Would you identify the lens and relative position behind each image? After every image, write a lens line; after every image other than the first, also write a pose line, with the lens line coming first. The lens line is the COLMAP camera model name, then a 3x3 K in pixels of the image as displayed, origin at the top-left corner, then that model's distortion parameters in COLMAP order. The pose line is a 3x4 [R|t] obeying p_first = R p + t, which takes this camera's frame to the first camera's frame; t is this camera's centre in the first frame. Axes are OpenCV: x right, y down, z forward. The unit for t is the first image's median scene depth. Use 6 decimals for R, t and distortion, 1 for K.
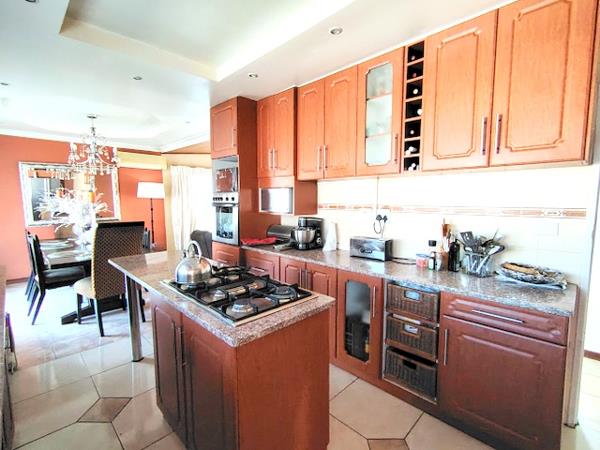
lens RADIAL K [[283.4, 0, 299.0], [0, 283.4, 224.8], [0, 0, 1]] dist [0.000871, 0.000166]
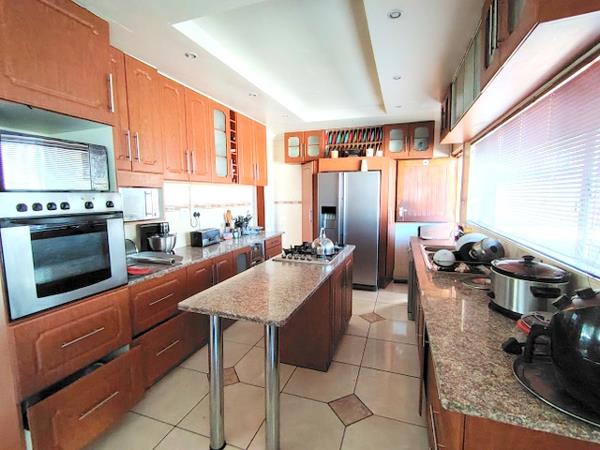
lens RADIAL K [[283.4, 0, 300.0], [0, 283.4, 223.9], [0, 0, 1]] dist [0.000871, 0.000166]
pose [[-0.420936, -0.091227, 0.902491, -1.135156], [0.086471, 0.986363, 0.140036, -0.127980], [-0.902959, 0.136985, -0.407308, 1.152512]]
